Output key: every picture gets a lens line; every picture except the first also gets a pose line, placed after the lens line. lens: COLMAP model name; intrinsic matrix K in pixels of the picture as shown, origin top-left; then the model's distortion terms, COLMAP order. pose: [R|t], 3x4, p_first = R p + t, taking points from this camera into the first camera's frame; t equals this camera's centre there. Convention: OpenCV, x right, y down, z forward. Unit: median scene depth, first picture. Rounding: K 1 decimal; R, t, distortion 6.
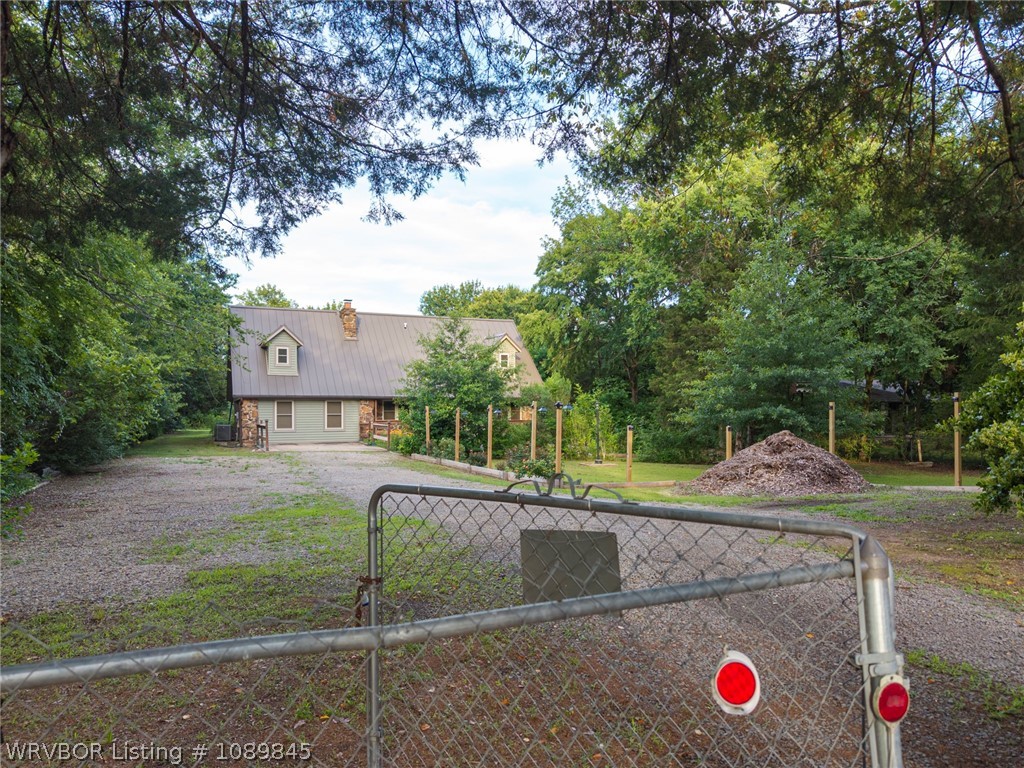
lens RADIAL K [[687.8, 0, 523.8], [0, 687.8, 421.3], [0, 0, 1]] dist [0.032012, -0.026054]
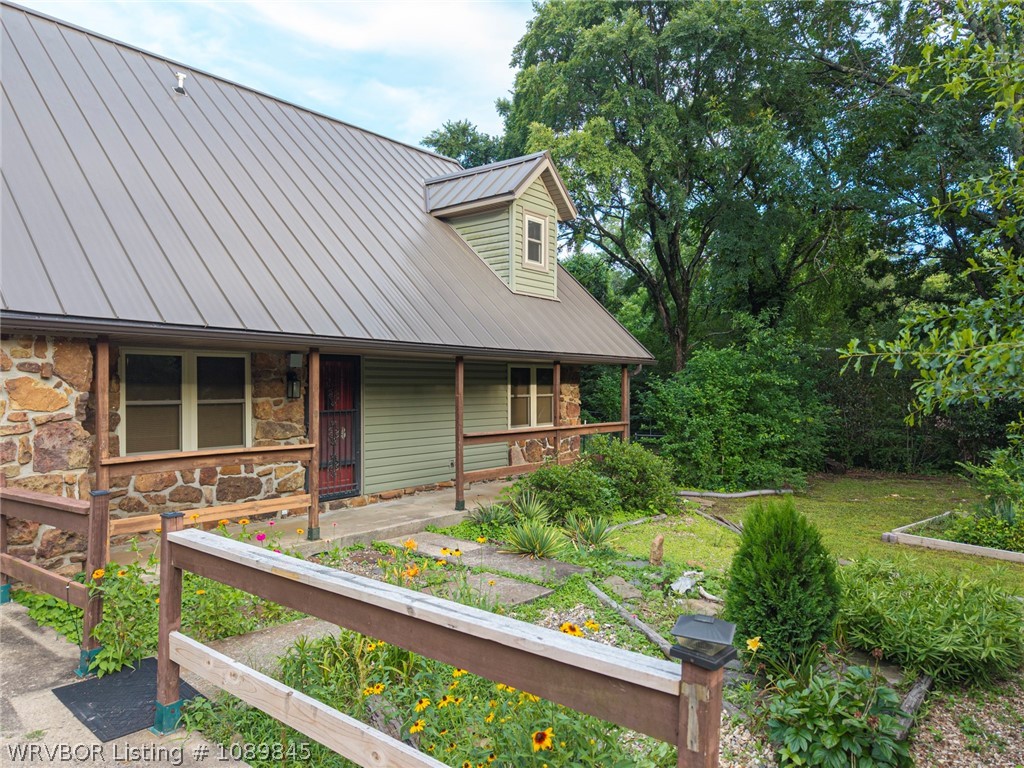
lens RADIAL K [[687.8, 0, 512.2], [0, 687.8, 386.4], [0, 0, 1]] dist [0.032012, -0.026054]
pose [[0.901094, 0.002331, 0.433618, -0.212720], [0.005927, 0.999826, -0.017692, -0.017456], [-0.433584, 0.018512, 0.900923, 0.857491]]
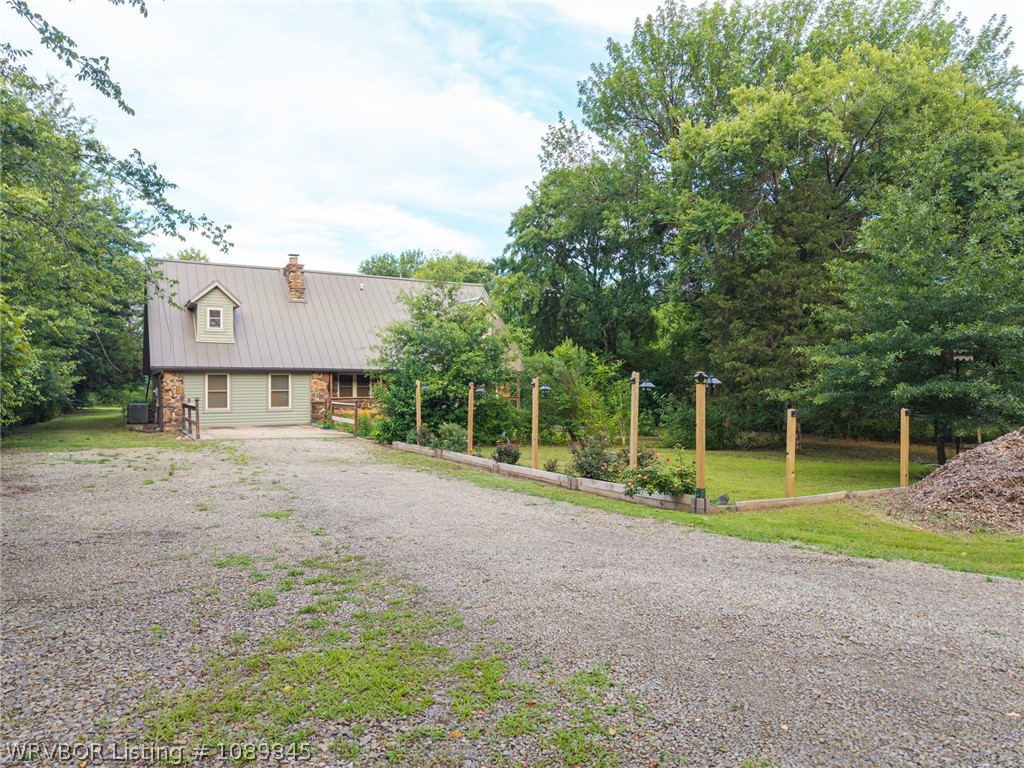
lens RADIAL K [[687.8, 0, 529.9], [0, 687.8, 394.2], [0, 0, 1]] dist [0.032012, -0.026054]
pose [[0.994810, -0.001199, 0.101747, -0.064805], [0.001519, 0.999994, -0.003071, -0.002754], [-0.101743, 0.003210, 0.994806, 0.155497]]
